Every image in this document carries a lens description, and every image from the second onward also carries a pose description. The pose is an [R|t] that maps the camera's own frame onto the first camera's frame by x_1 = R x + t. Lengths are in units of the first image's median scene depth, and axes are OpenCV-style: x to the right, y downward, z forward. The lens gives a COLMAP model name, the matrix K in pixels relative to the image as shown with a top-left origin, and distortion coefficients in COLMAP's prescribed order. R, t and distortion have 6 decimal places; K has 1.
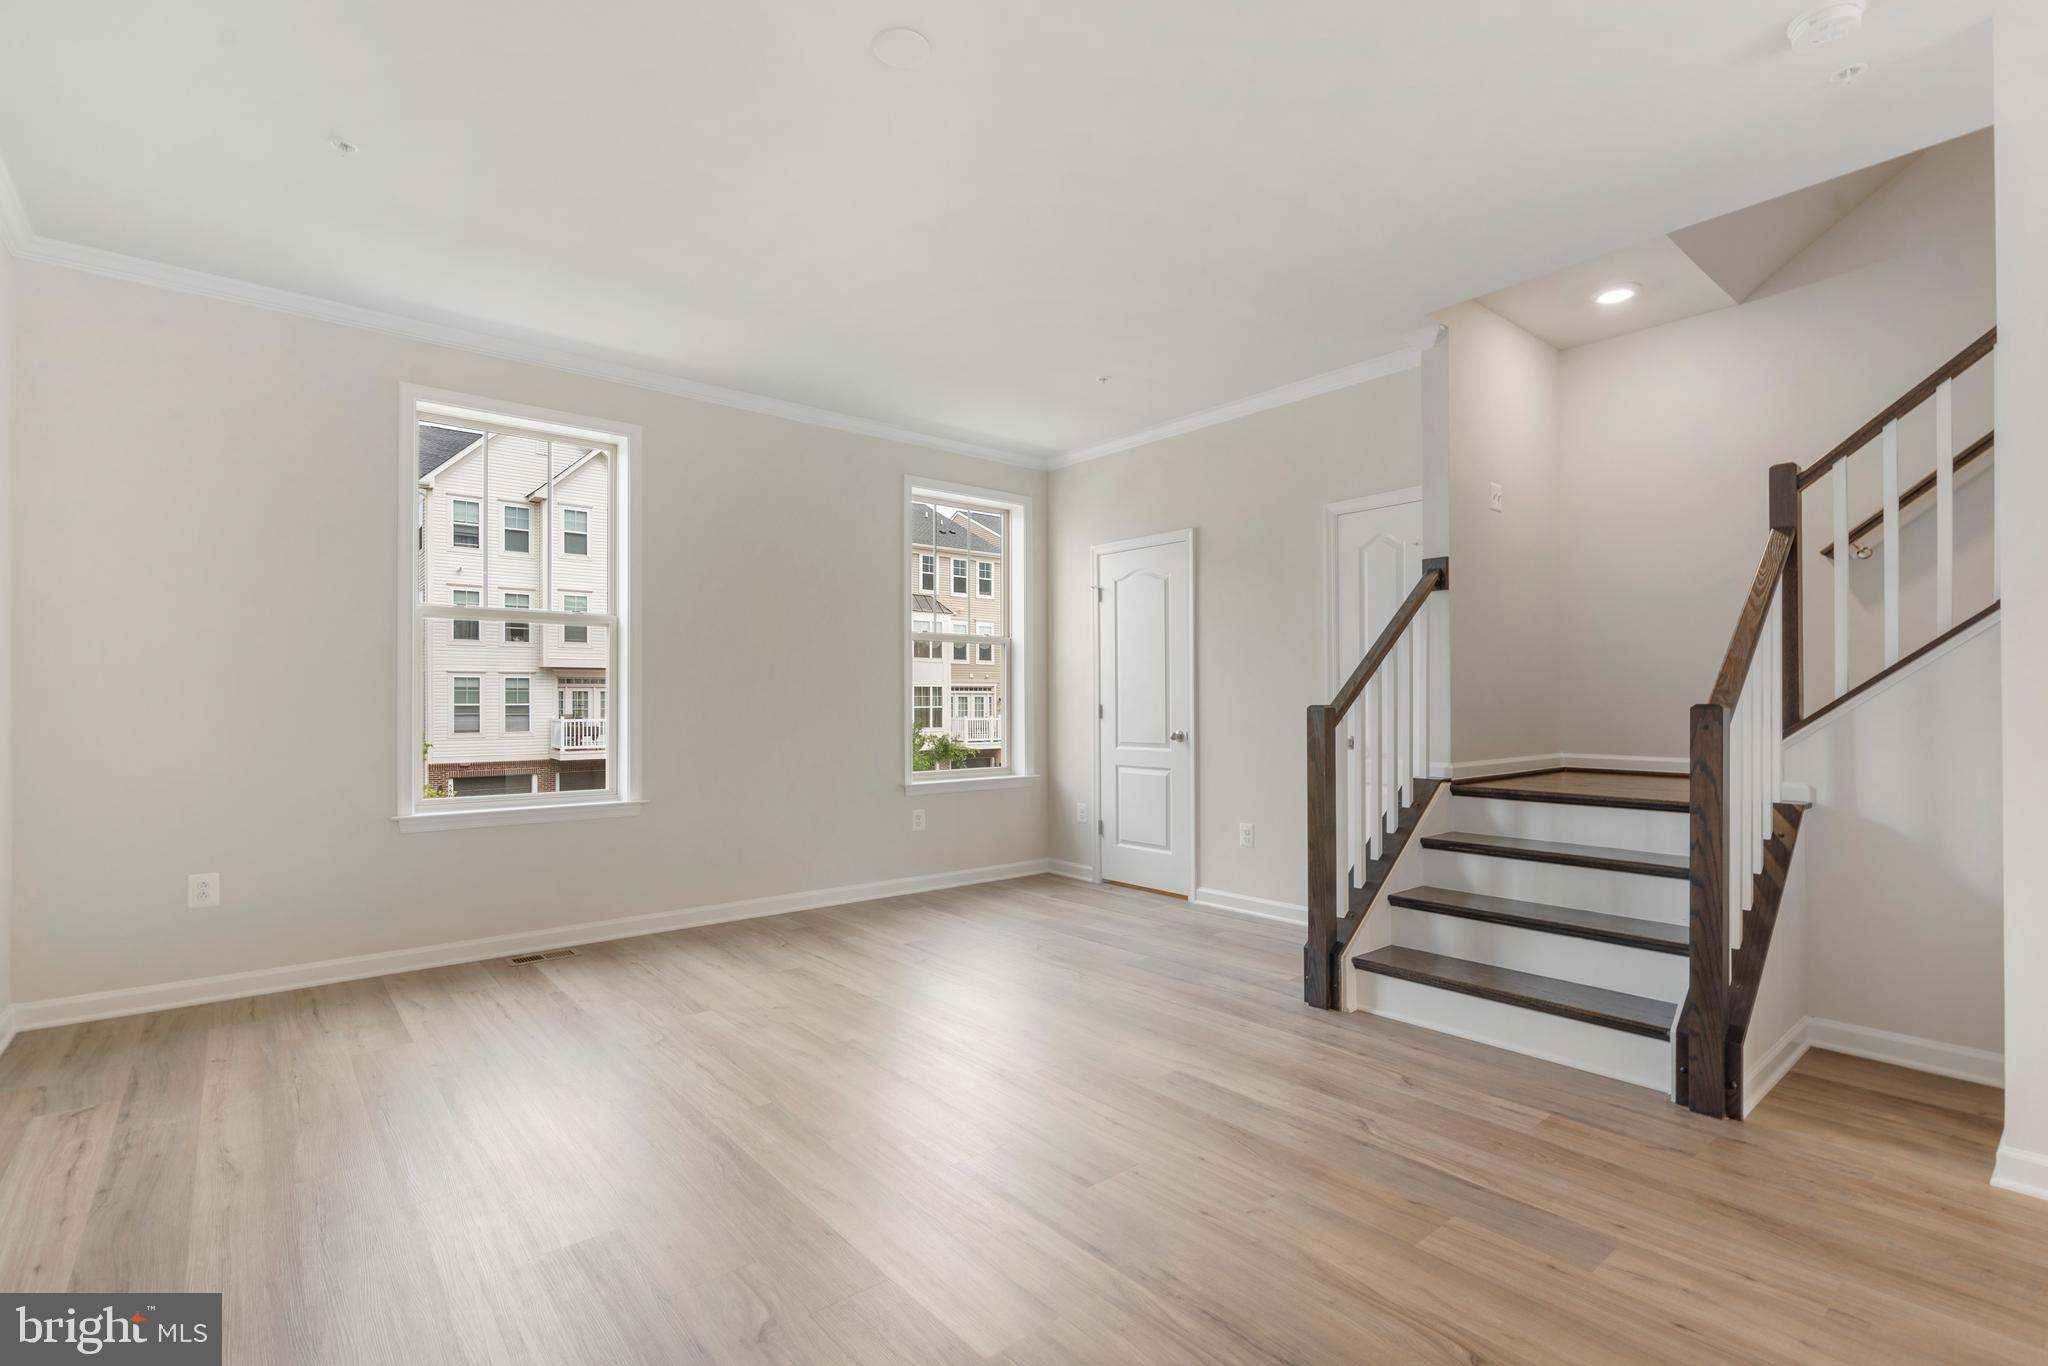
lens RADIAL K [[943.8, 0, 1027.1], [0, 943.8, 695.9], [0, 0, 1]] dist [-0.000052, 0.000329]
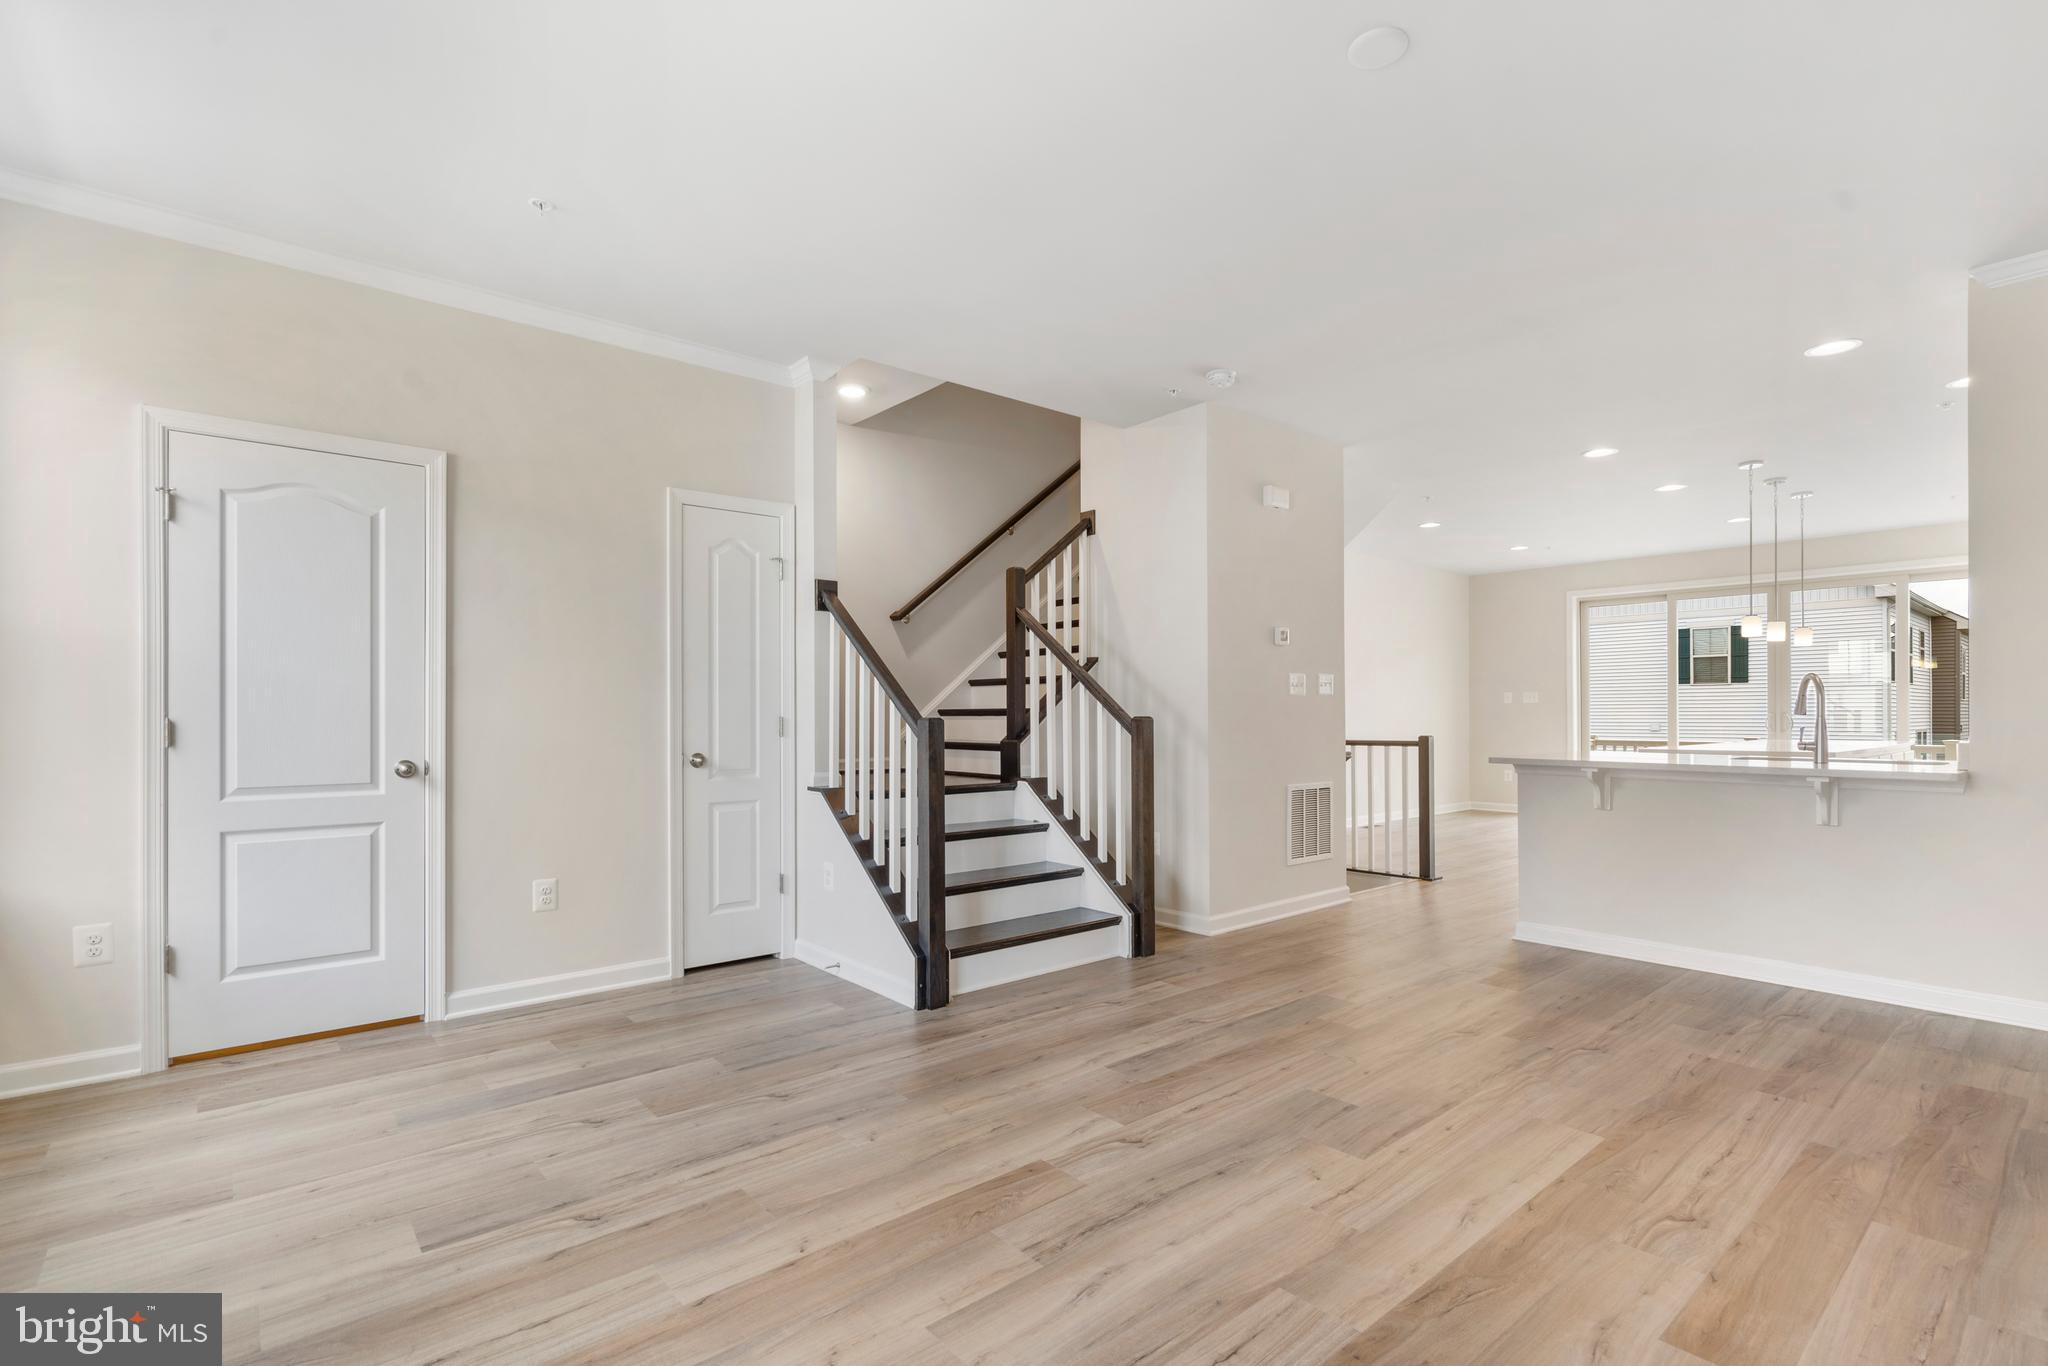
lens RADIAL K [[948.6, 0, 1019.2], [0, 948.6, 714.8], [0, 0, 1]] dist [-0.001592, 0.000087]
pose [[0.000351, 0.003841, 0.999993, -0.664739], [-0.005658, 0.999977, -0.003839, 0.008282], [-0.999984, -0.005657, 0.000373, 0.815110]]
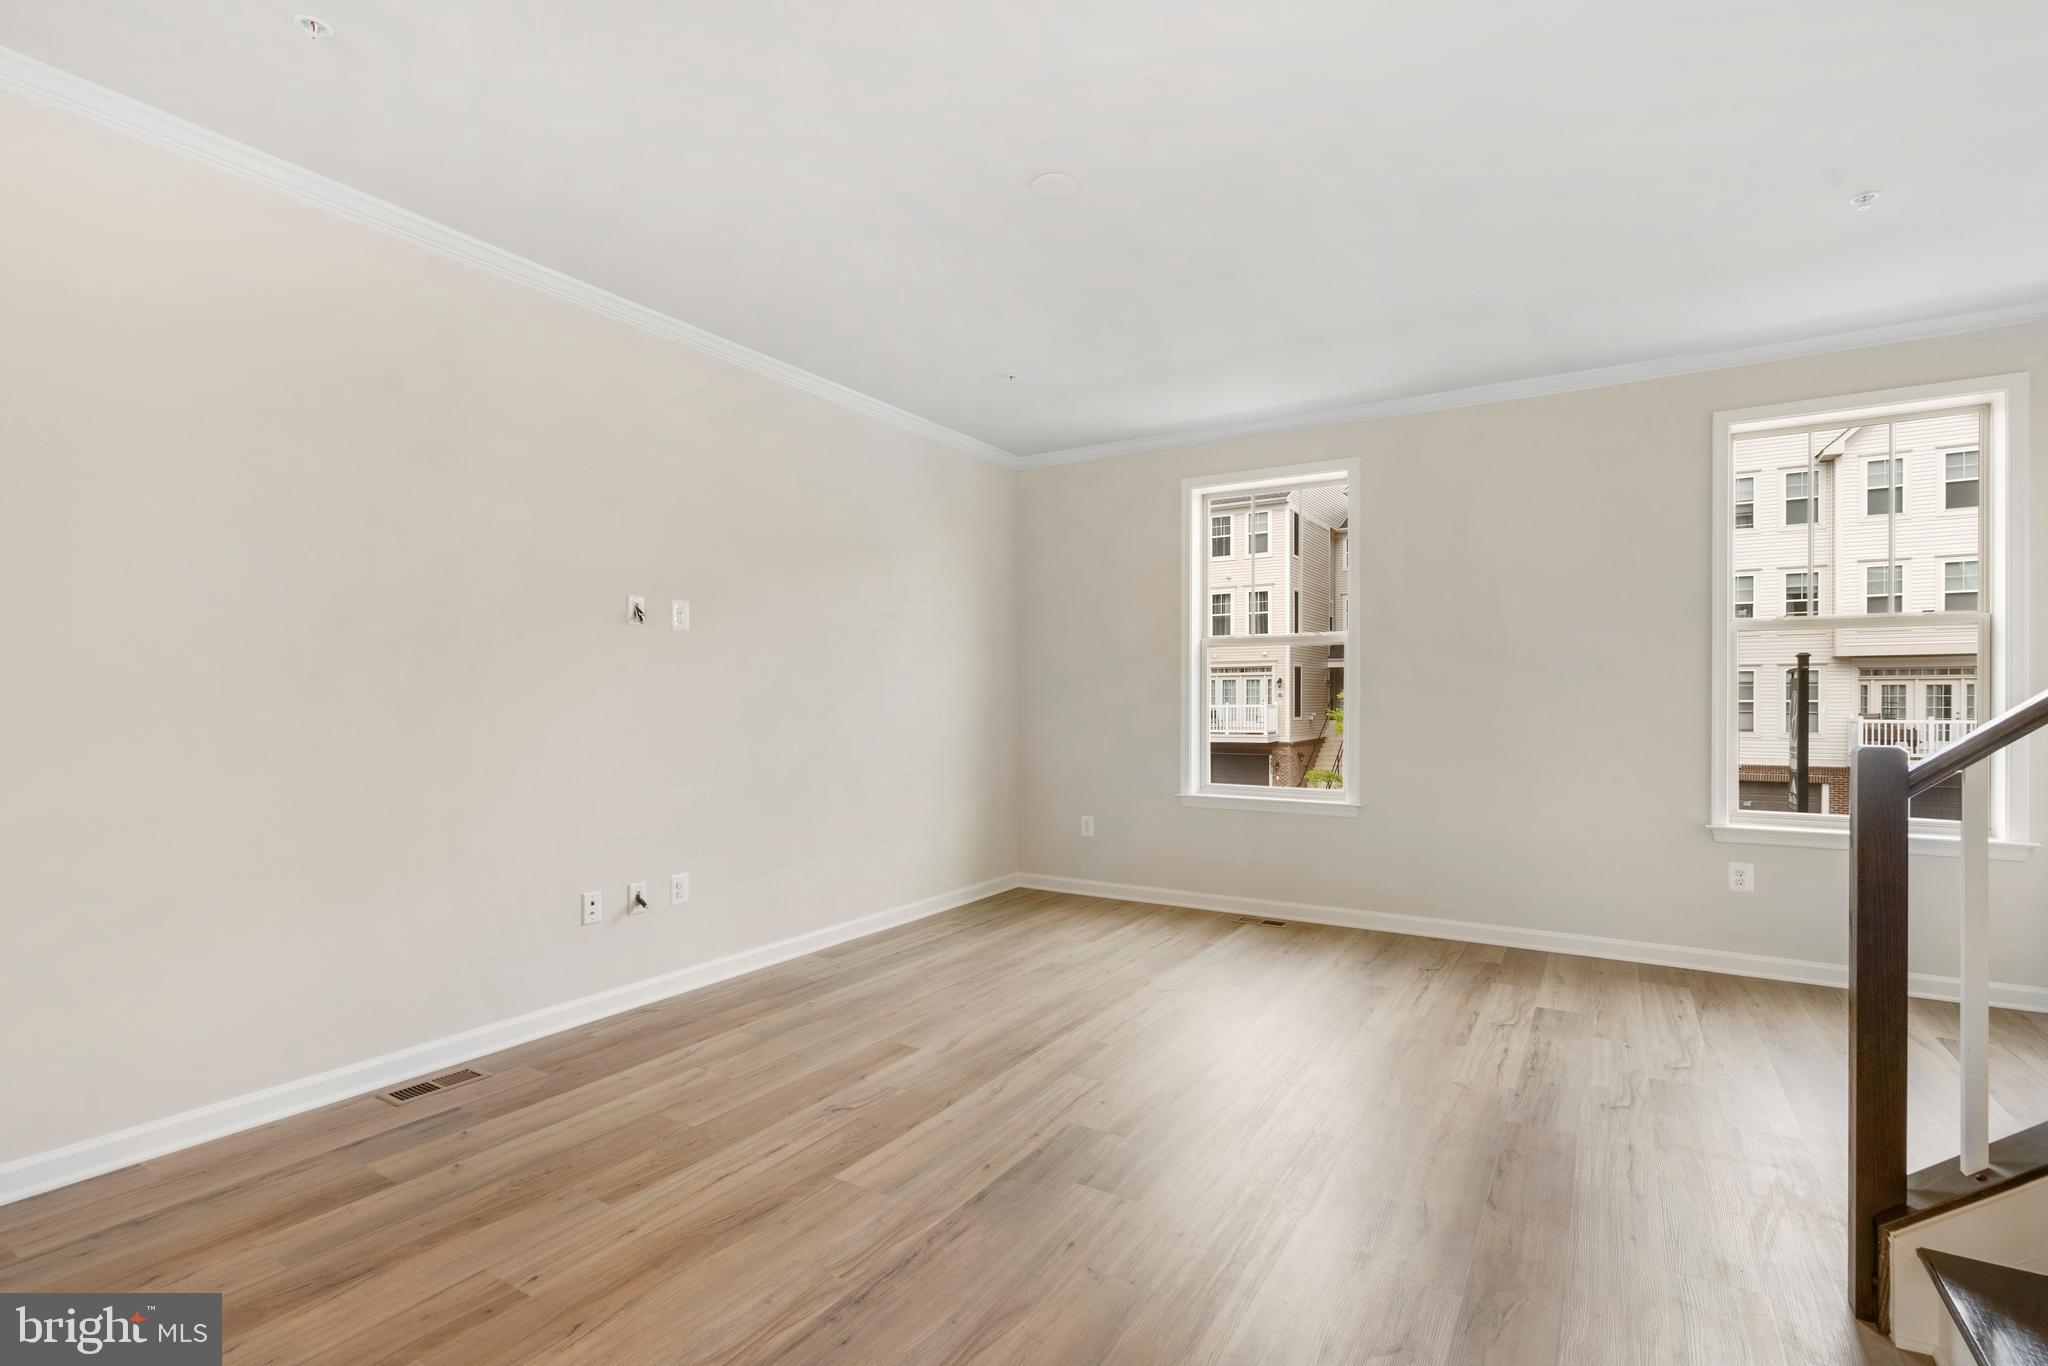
lens RADIAL K [[960.2, 0, 1016.9], [0, 960.2, 704.0], [0, 0, 1]] dist [0.003708, 0.000712]
pose [[0.309241, 0.006707, -0.950960, 0.609569], [0.006149, 0.999940, 0.009052, -0.020280], [0.950964, -0.008647, 0.309181, 0.337762]]
